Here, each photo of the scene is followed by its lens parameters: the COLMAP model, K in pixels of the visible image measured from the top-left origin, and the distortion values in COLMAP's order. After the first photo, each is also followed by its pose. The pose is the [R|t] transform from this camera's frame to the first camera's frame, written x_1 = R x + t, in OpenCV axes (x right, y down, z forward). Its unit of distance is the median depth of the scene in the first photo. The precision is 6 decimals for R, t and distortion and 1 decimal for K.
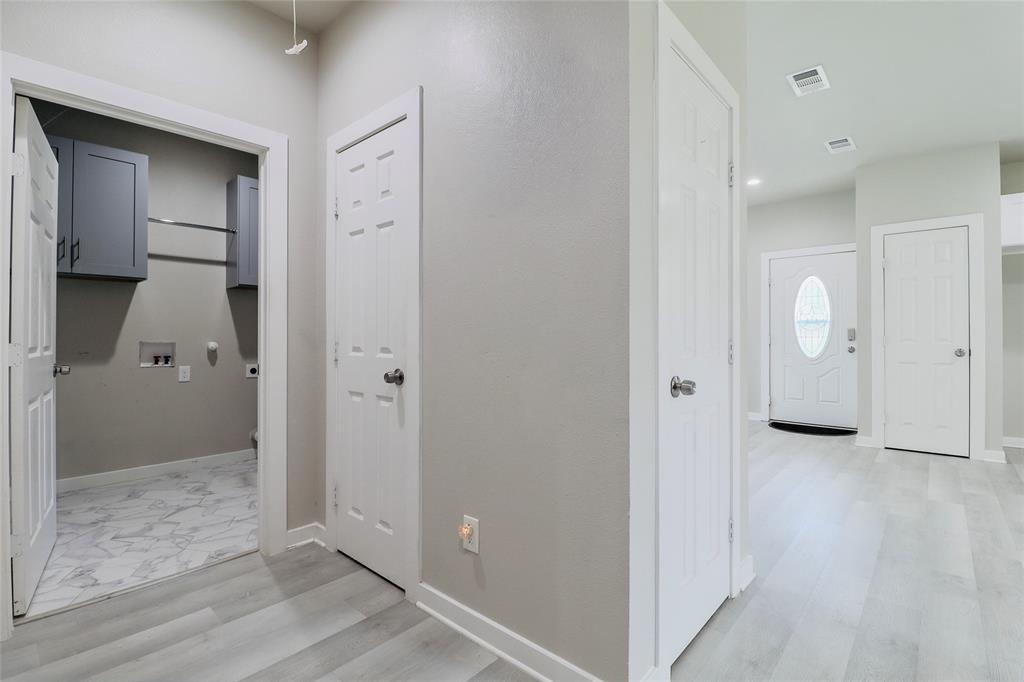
lens RADIAL K [[484.2, 0, 525.6], [0, 484.2, 333.2], [0, 0, 1]] dist [-0.000325, -0.012350]
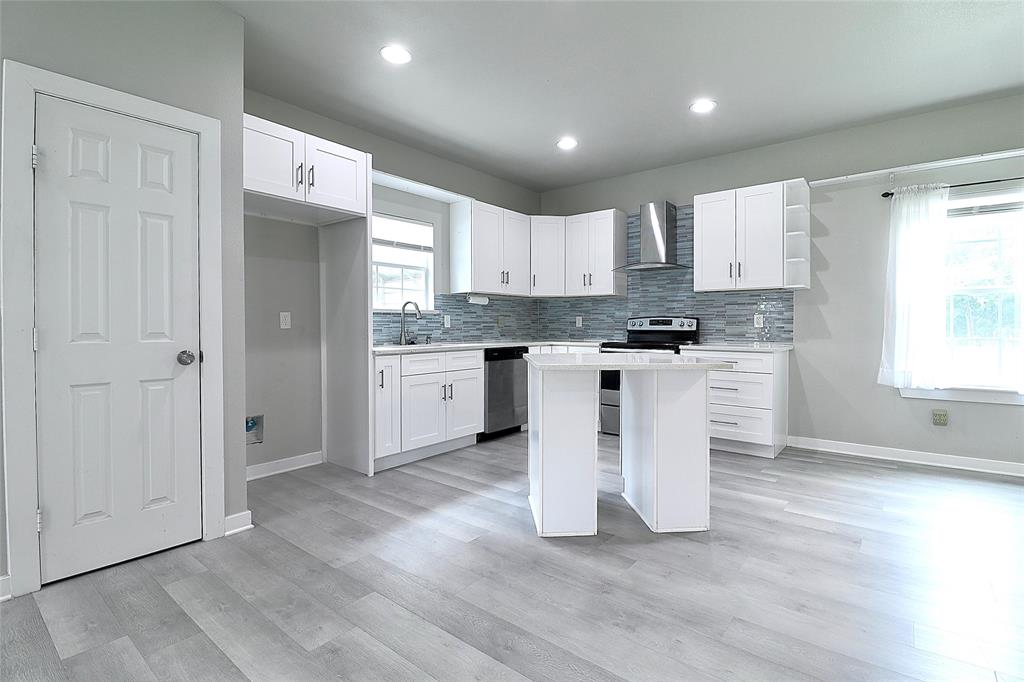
lens RADIAL K [[484.2, 0, 525.6], [0, 484.2, 333.2], [0, 0, 1]] dist [-0.000325, -0.012350]
pose [[-0.044541, -0.011460, 0.998942, 0.255546], [-0.006417, 0.999917, 0.011186, 0.002452], [-0.998987, -0.005912, -0.044610, 0.490264]]
